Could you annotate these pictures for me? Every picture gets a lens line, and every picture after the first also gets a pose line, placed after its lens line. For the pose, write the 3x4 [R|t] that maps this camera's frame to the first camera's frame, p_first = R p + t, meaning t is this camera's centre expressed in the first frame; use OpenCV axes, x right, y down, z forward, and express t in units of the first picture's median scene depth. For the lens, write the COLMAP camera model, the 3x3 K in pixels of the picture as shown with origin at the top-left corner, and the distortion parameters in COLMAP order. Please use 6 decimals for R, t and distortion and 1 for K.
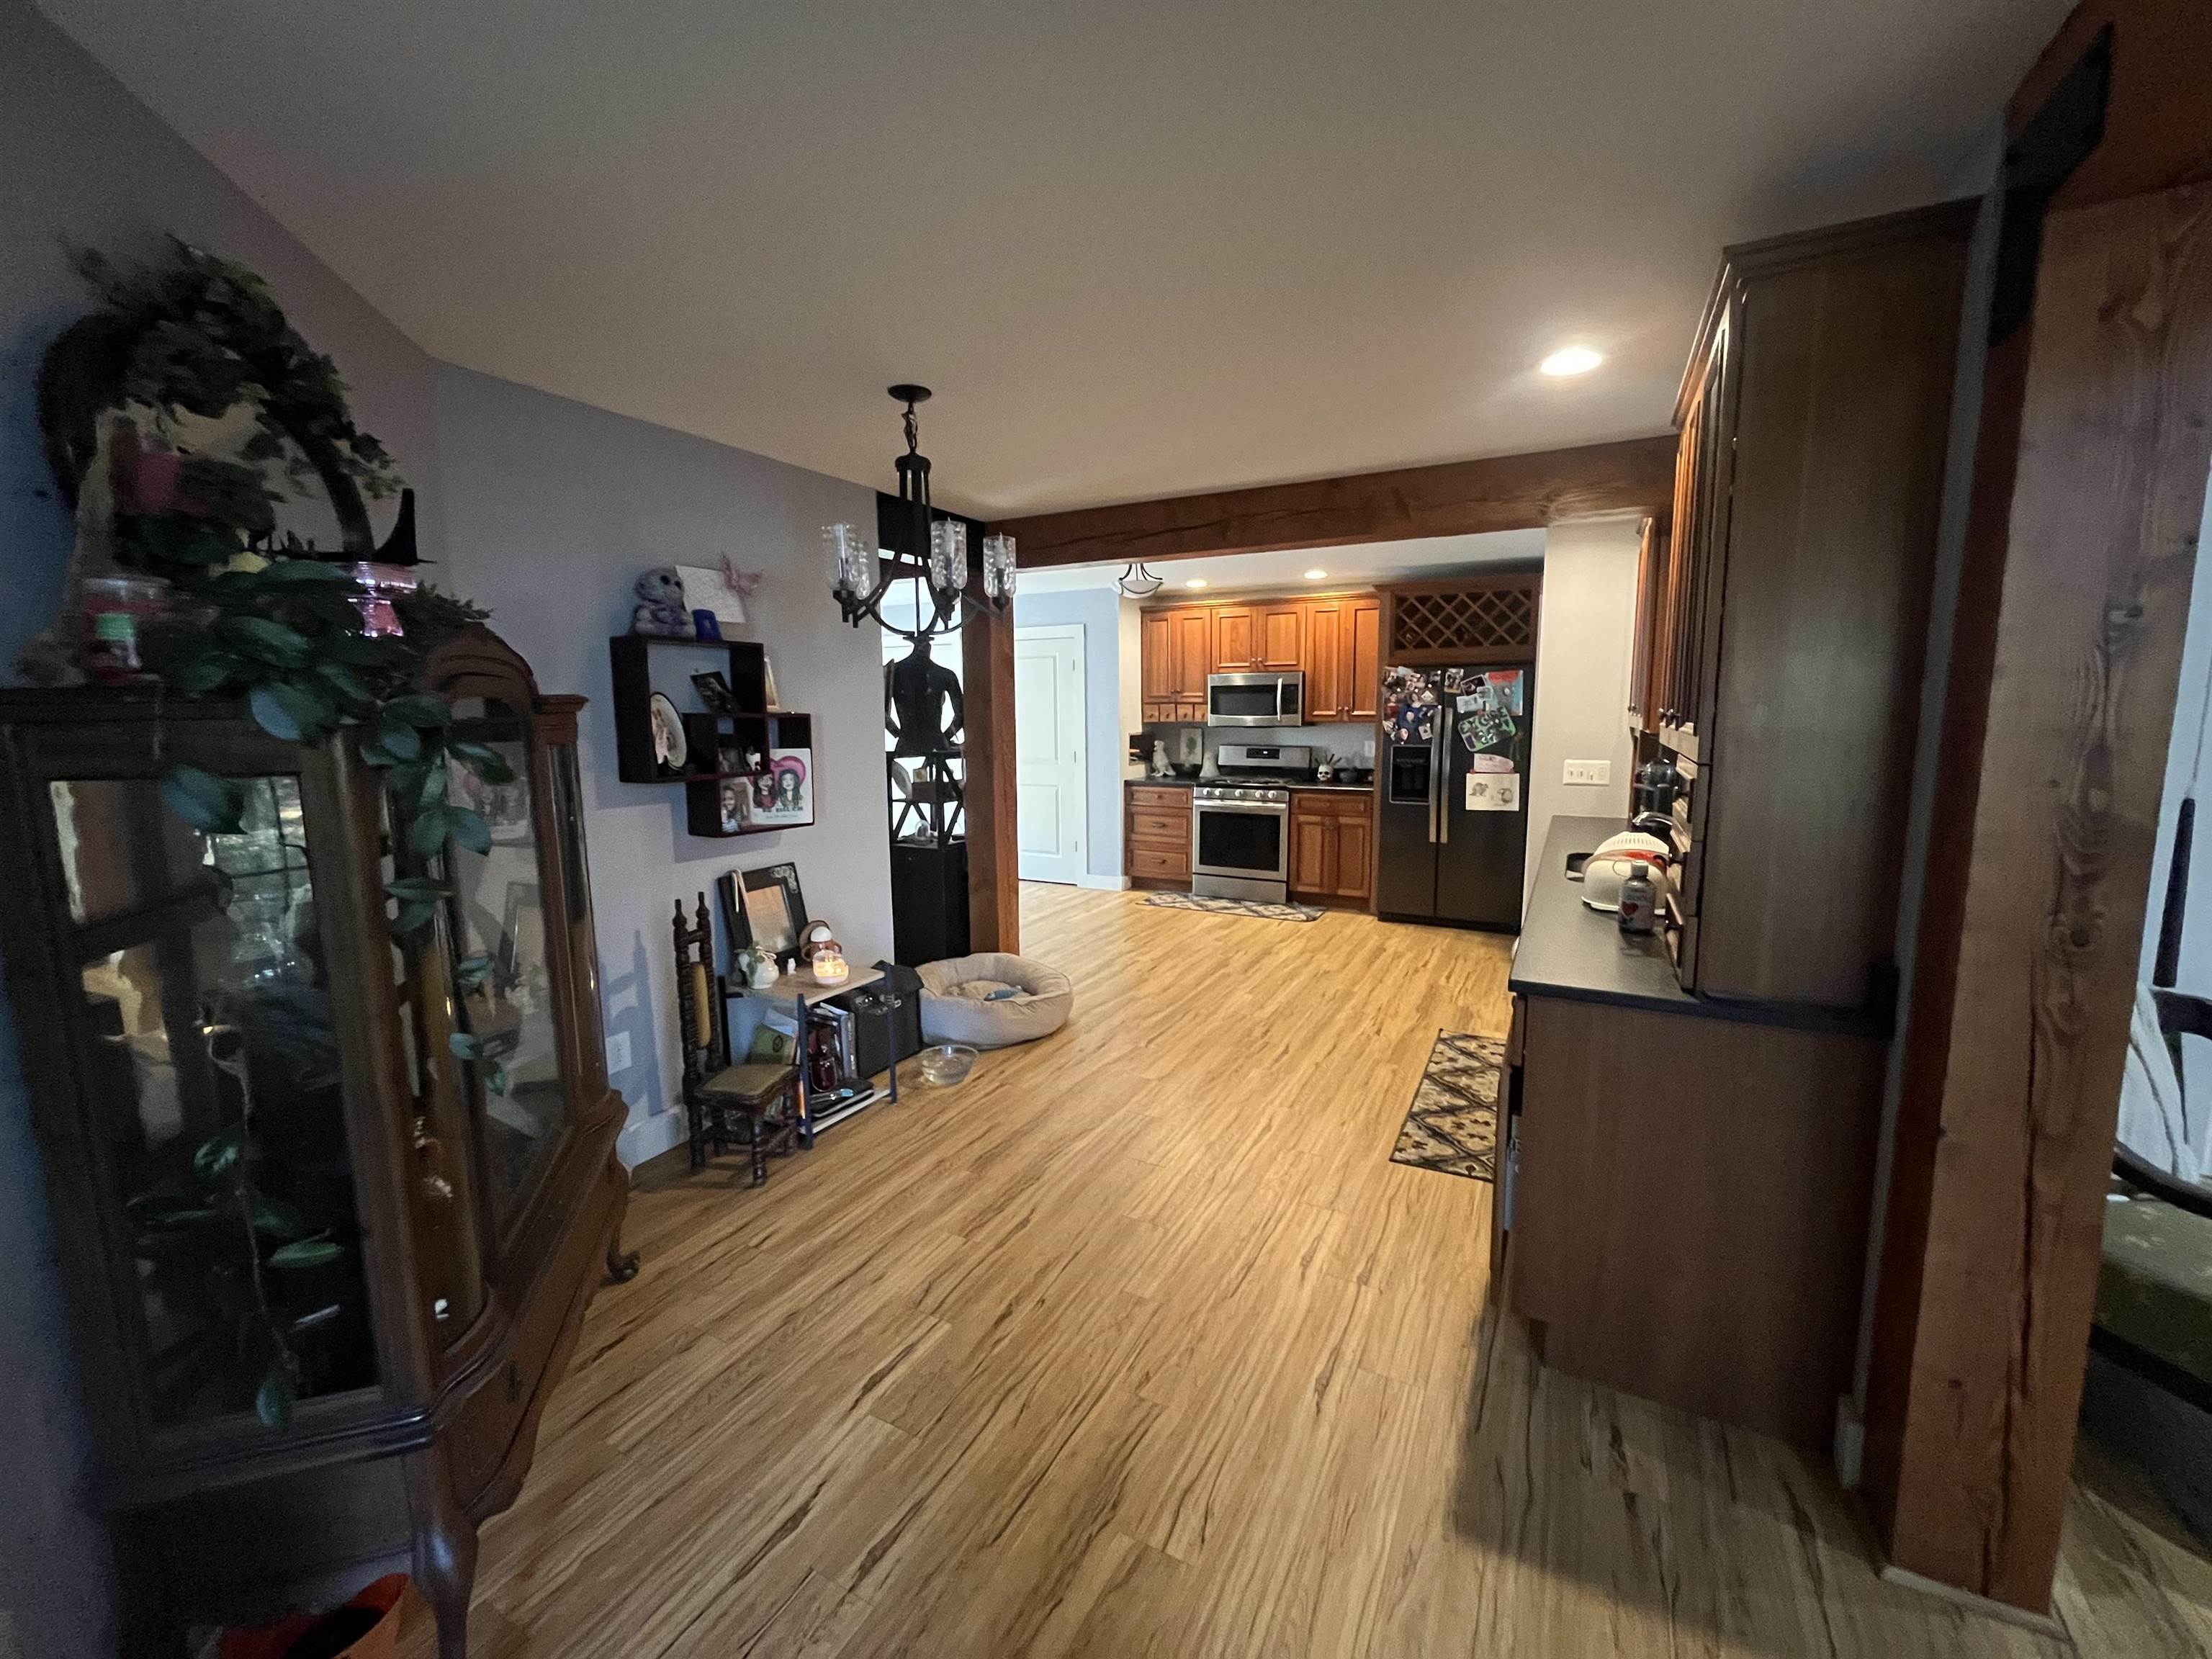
lens RADIAL K [[901.0, 0, 1102.5], [0, 901.0, 830.9], [0, 0, 1]] dist [0.005387, 0.000059]
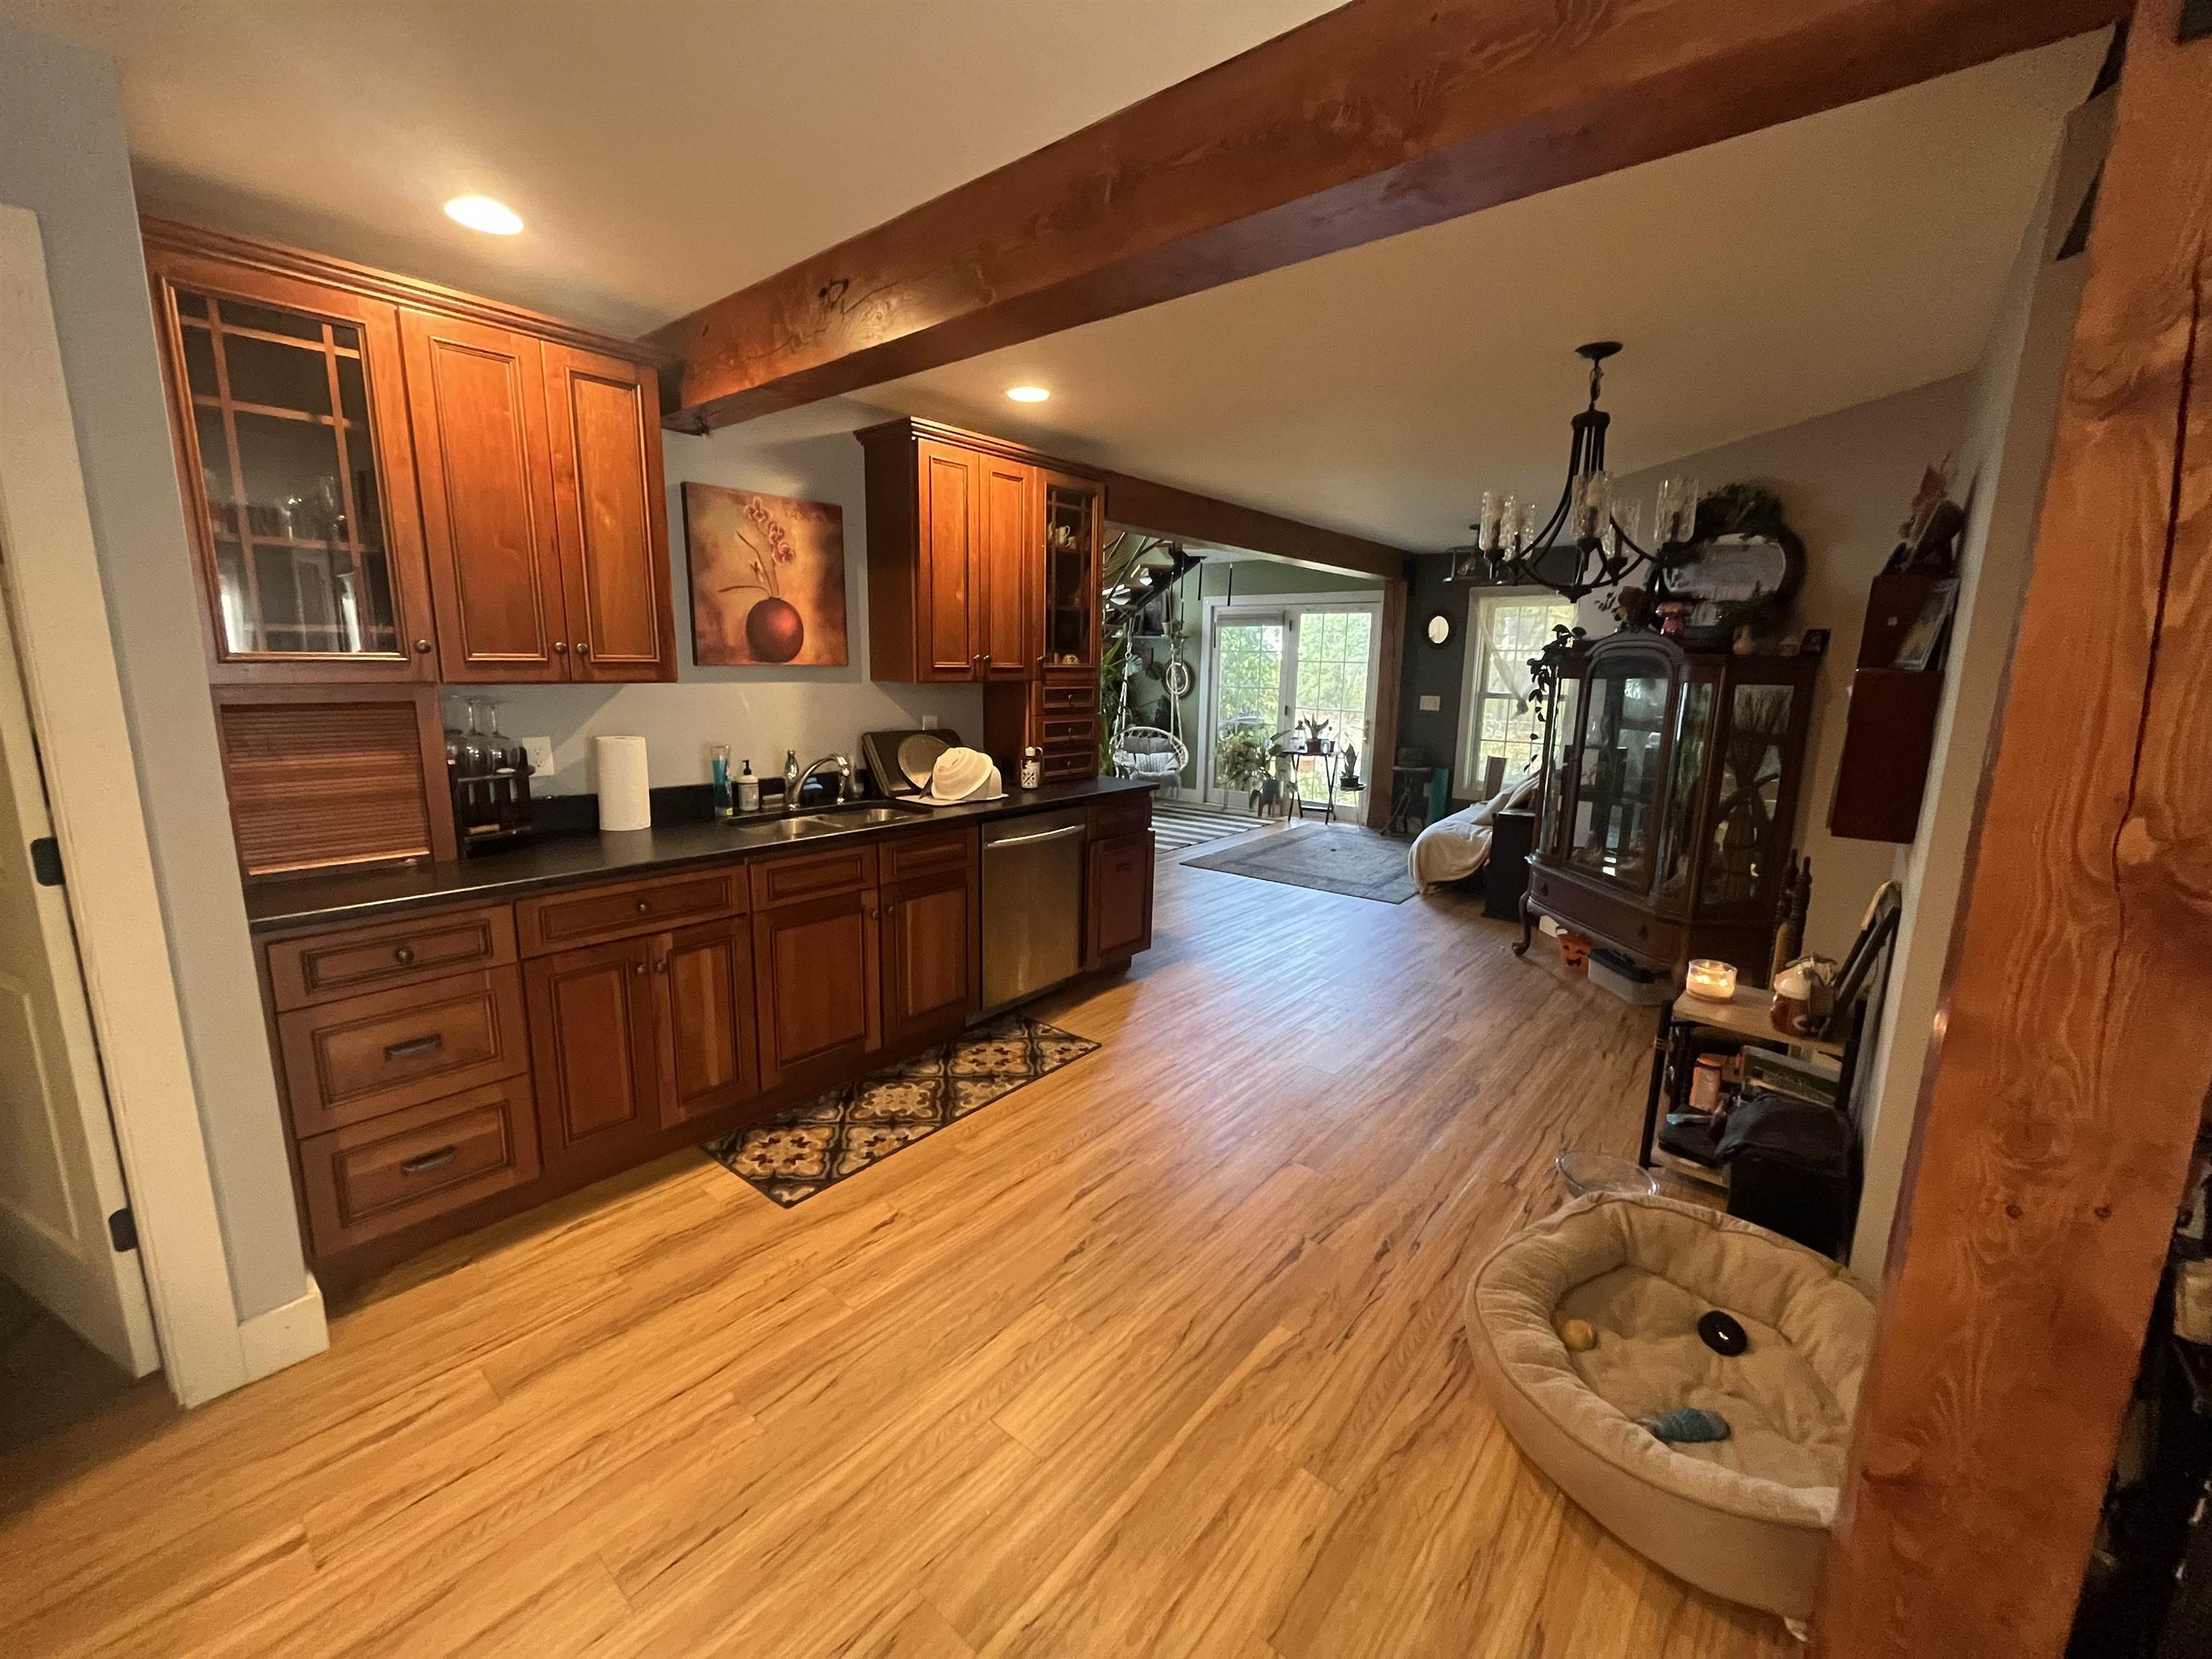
lens RADIAL K [[901.0, 0, 1116.8], [0, 901.0, 831.0], [0, 0, 1]] dist [0.005387, 0.000059]
pose [[-0.981218, -0.048969, 0.186585, 0.072099], [0.013654, 0.947187, 0.320390, -0.205207], [-0.192420, 0.316920, -0.928728, 1.508278]]
